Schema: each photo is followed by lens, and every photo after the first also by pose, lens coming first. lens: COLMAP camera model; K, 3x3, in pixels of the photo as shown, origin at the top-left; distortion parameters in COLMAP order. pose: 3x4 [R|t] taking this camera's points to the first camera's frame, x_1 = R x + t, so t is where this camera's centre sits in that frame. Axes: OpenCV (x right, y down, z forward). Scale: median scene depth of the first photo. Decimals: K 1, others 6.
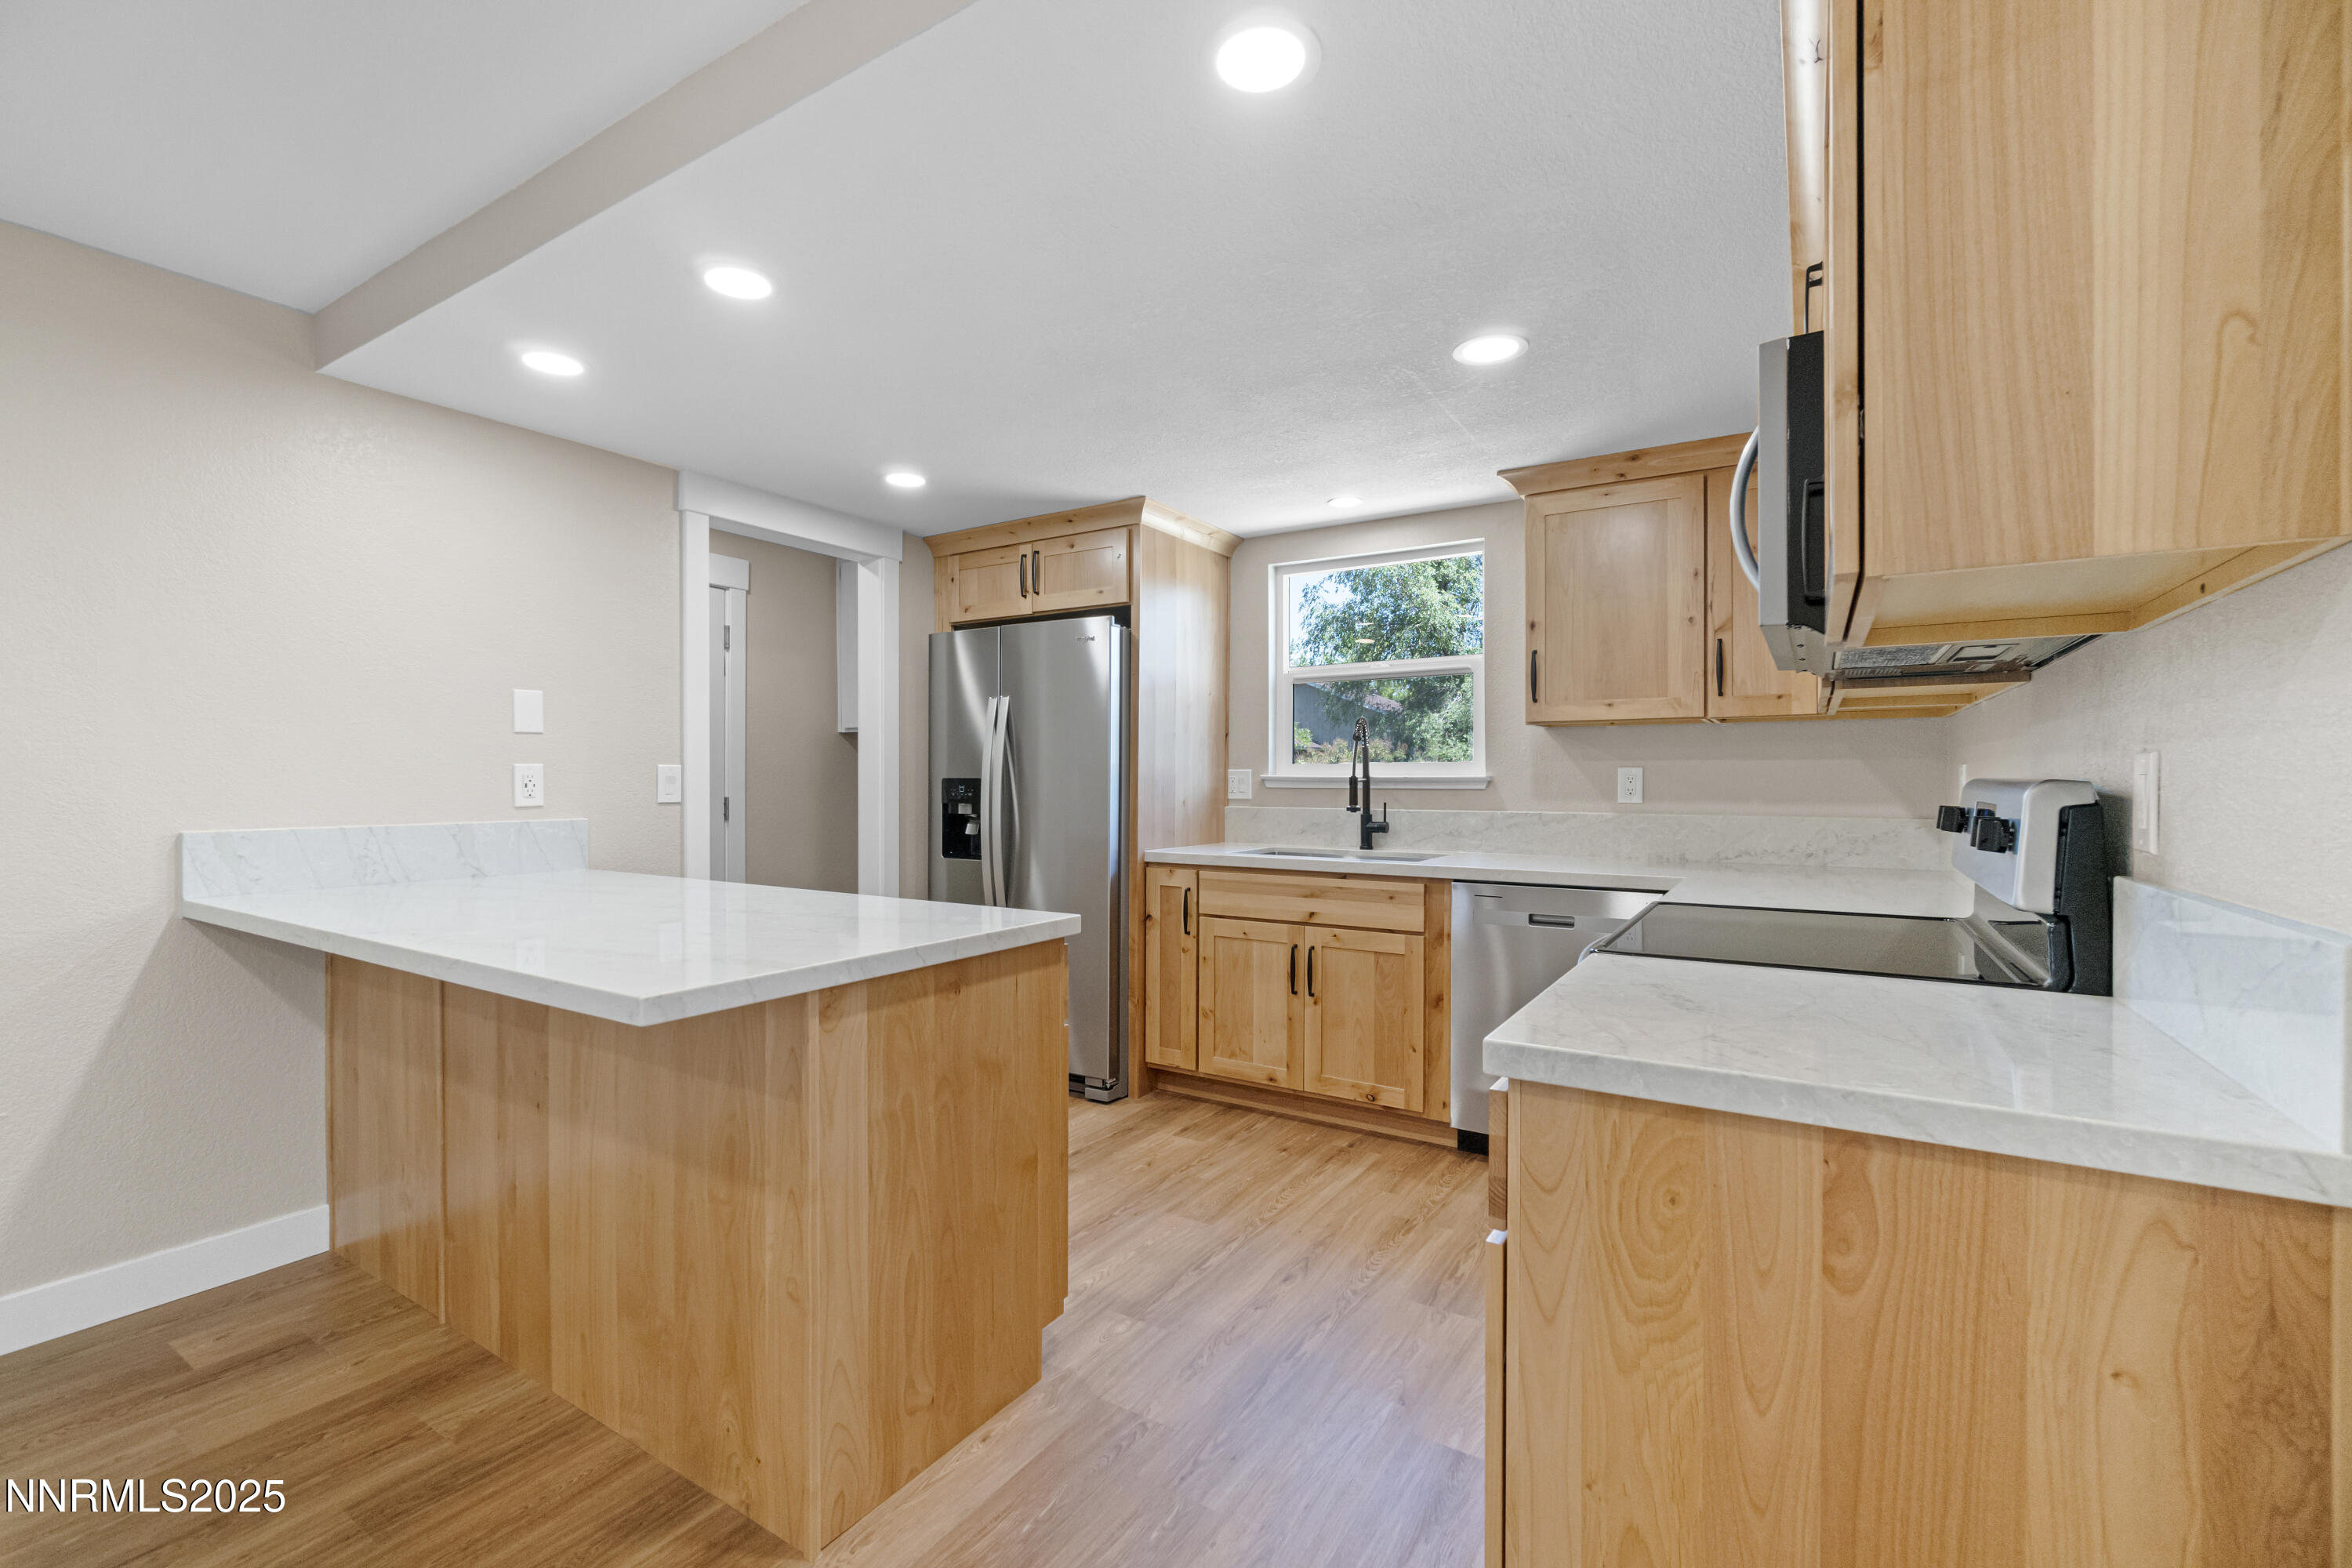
lens RADIAL K [[1013.1, 0, 1169.4], [0, 1013.1, 785.4], [0, 0, 1]] dist [-0.003368, -0.000026]
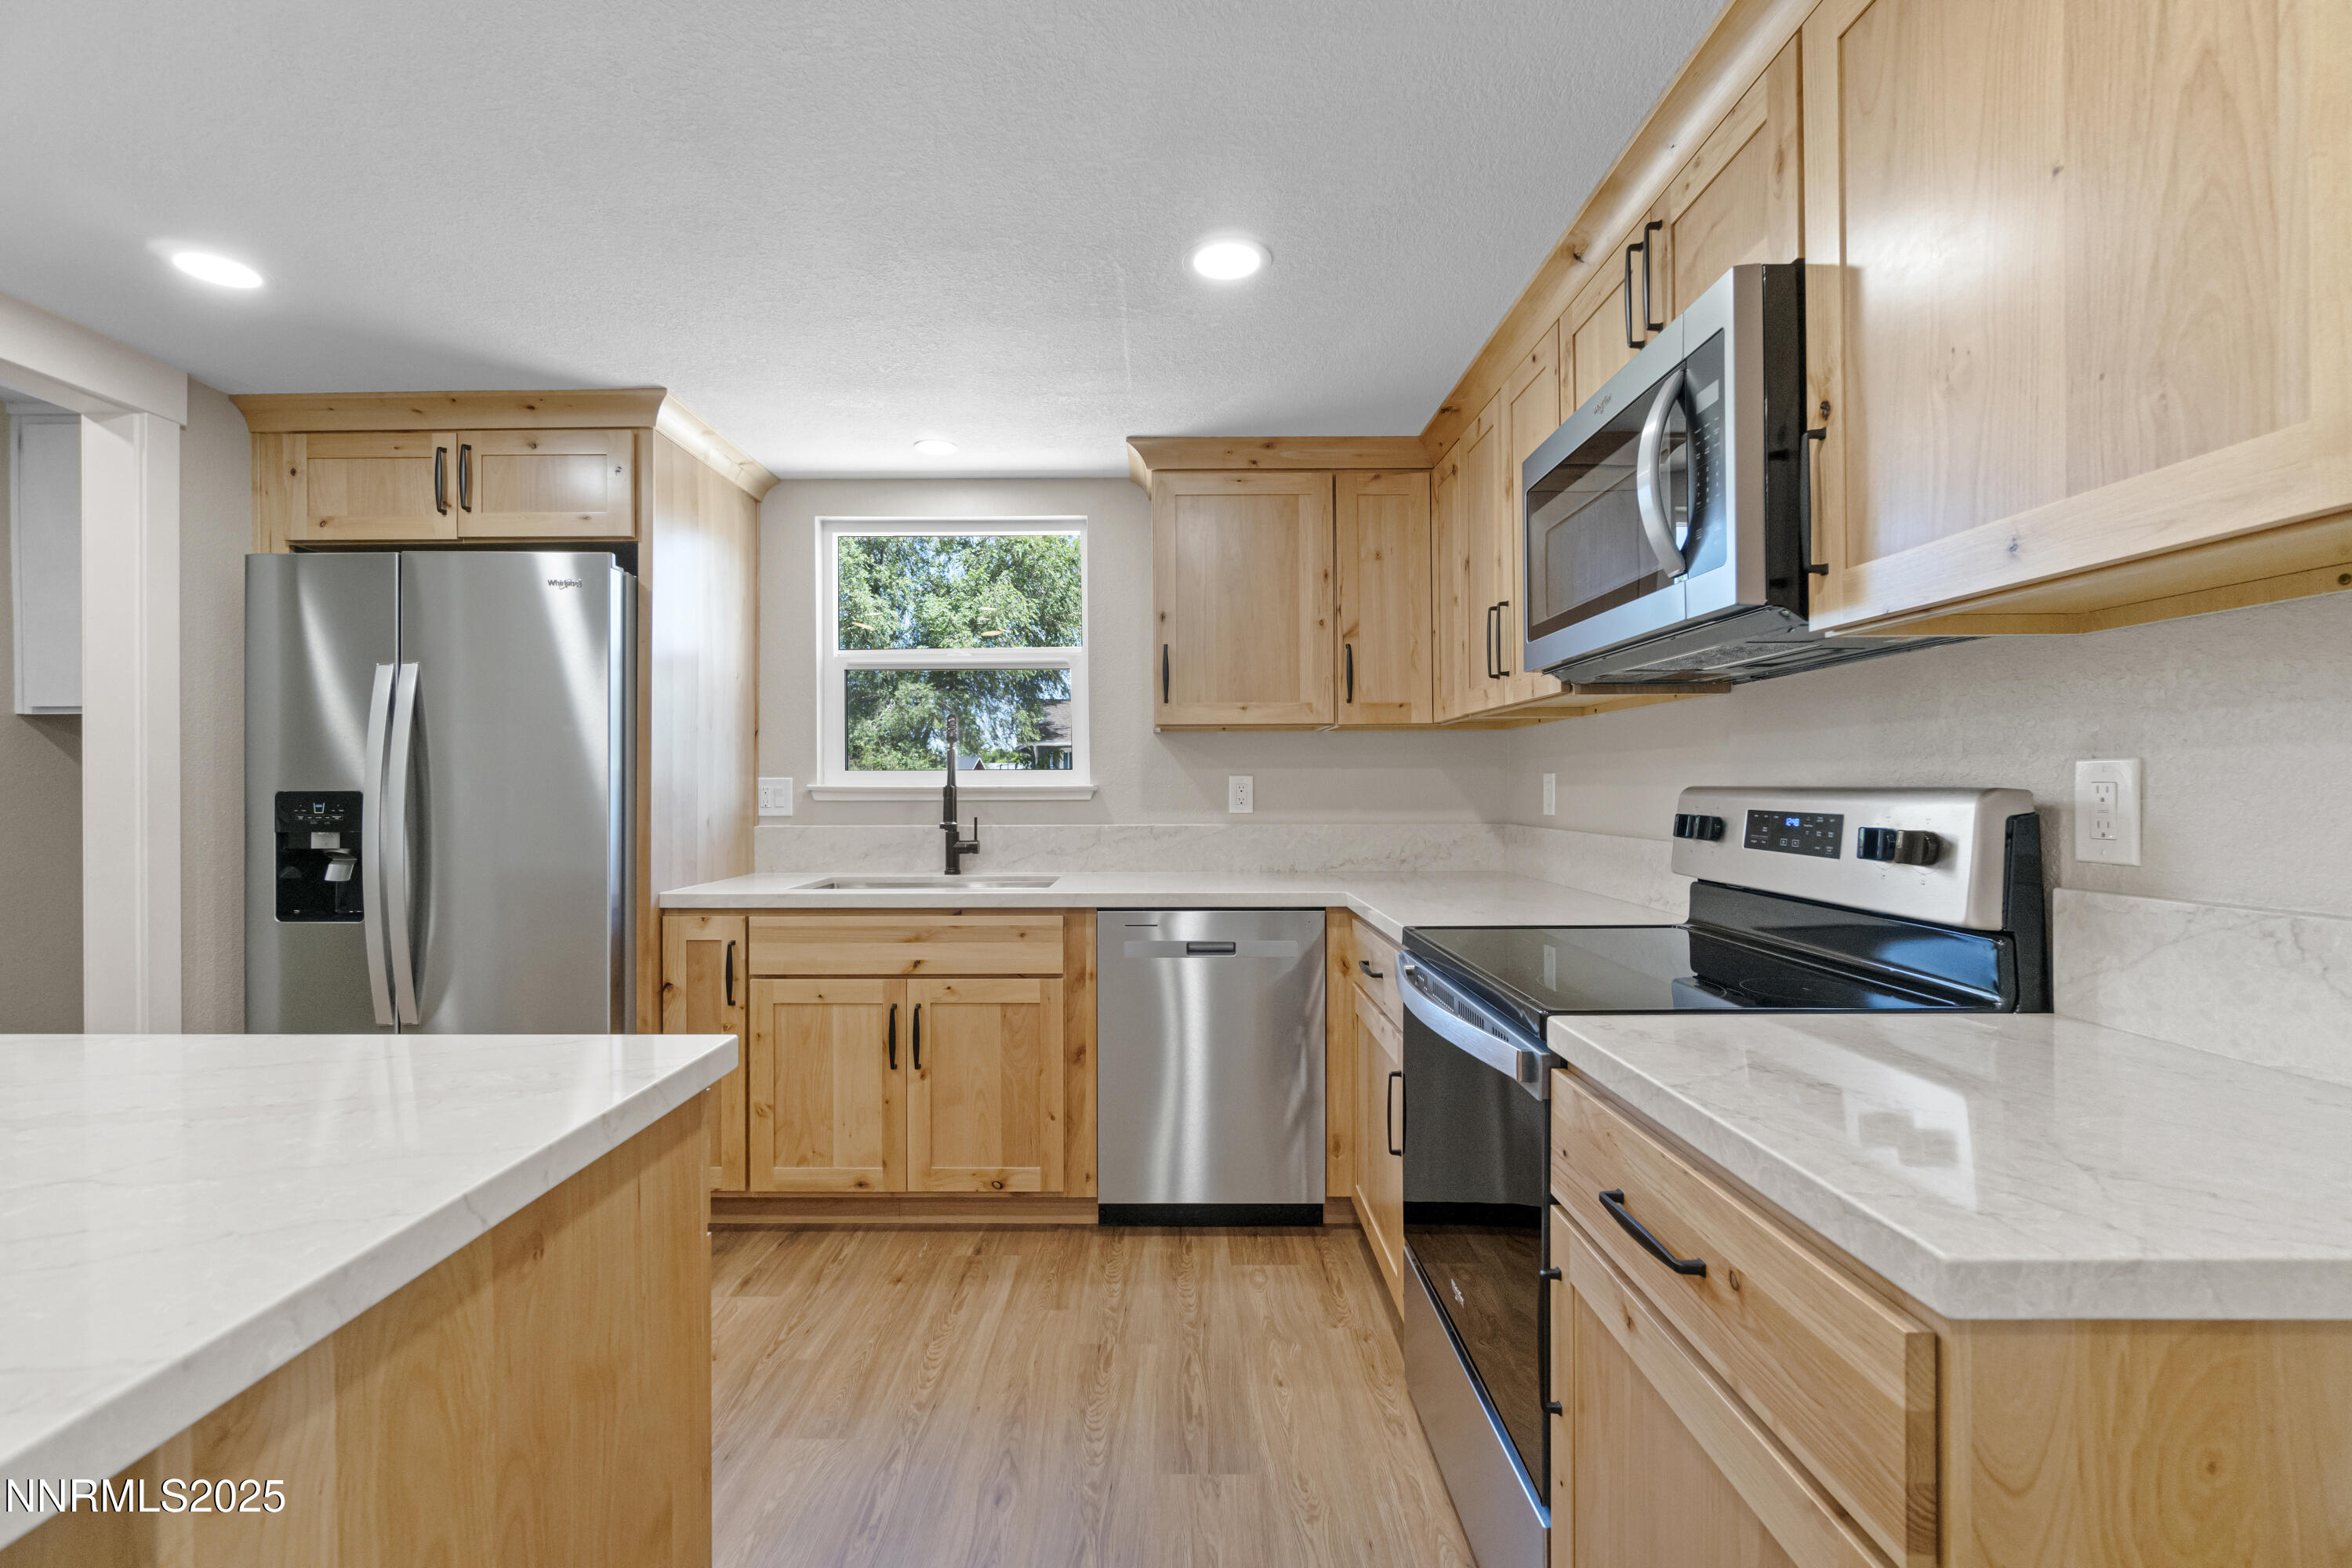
lens RADIAL K [[1011.0, 0, 1163.2], [0, 1011.0, 787.6], [0, 0, 1]] dist [-0.004543, 0.000357]
pose [[0.847470, -0.004405, 0.530825, -0.117251], [0.007795, 0.999961, -0.004146, -0.003593], [-0.530786, 0.007652, 0.847471, 0.251862]]
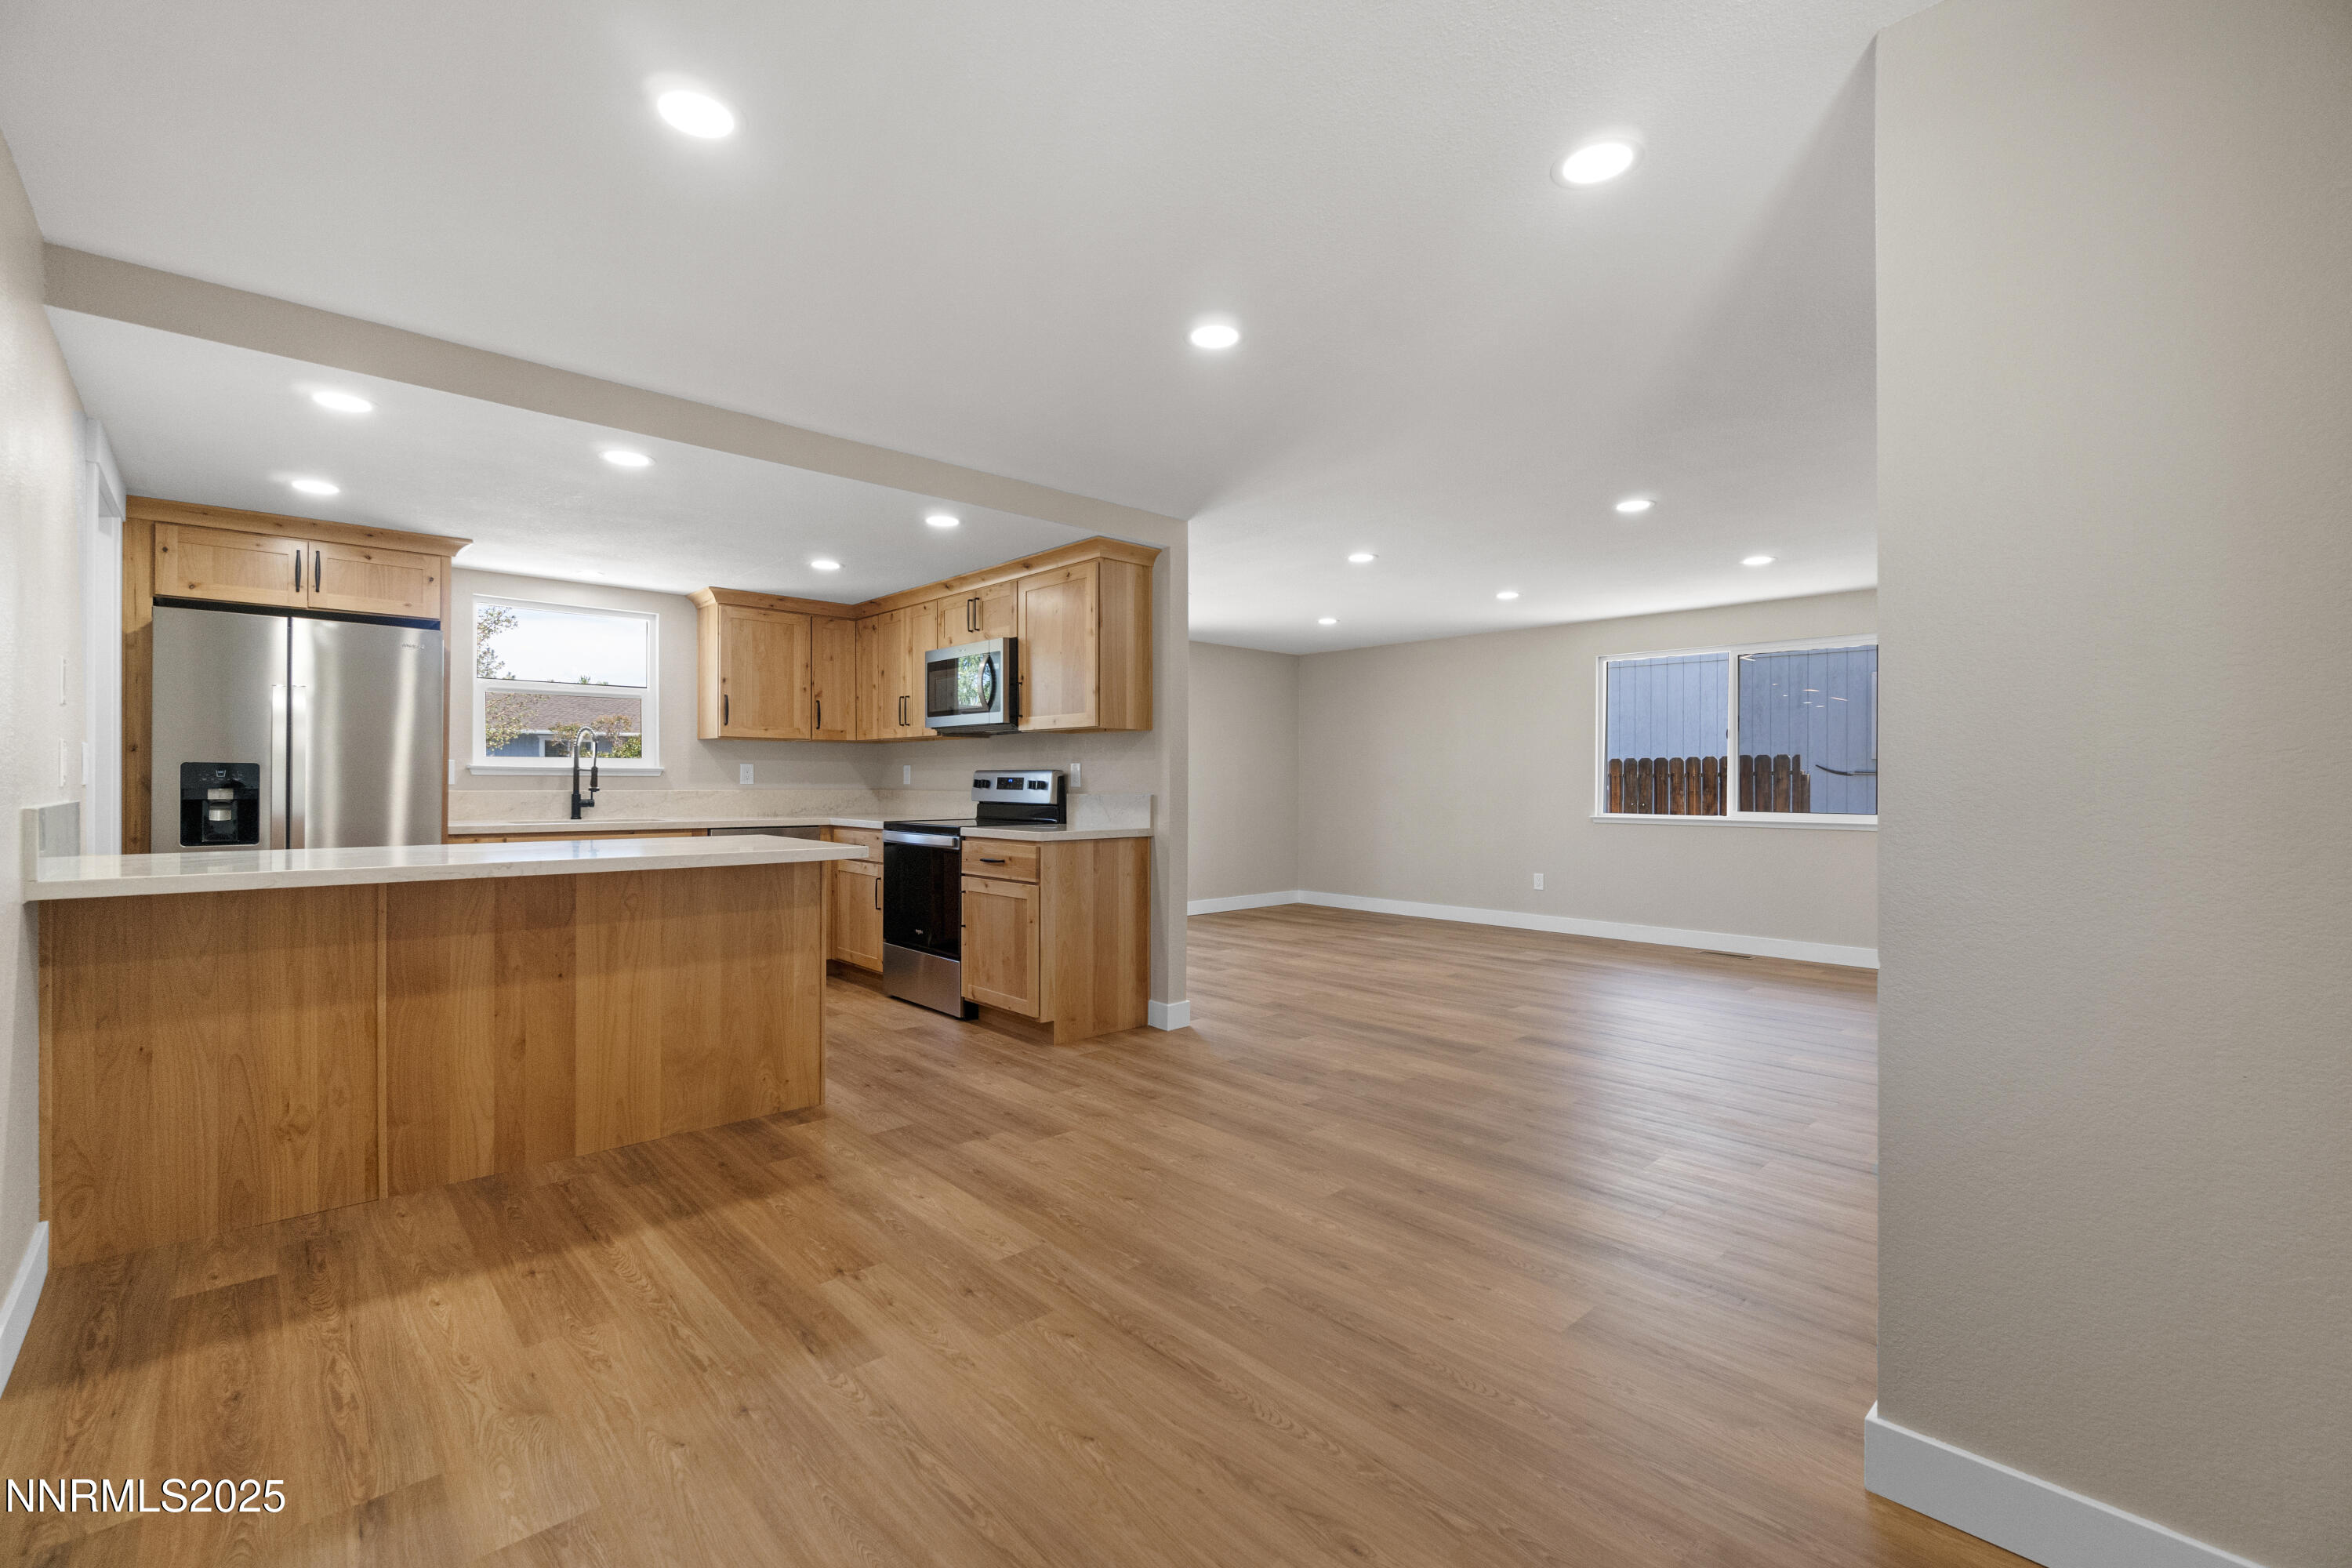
lens RADIAL K [[1006.8, 0, 1169.3], [0, 1006.8, 774.8], [0, 0, 1]] dist [-0.003690, 0.000303]
pose [[0.251193, 0.007065, 0.967911, -1.127501], [0.003608, 0.999960, -0.008236, 0.019432], [-0.967930, 0.005561, 0.251157, -0.159828]]
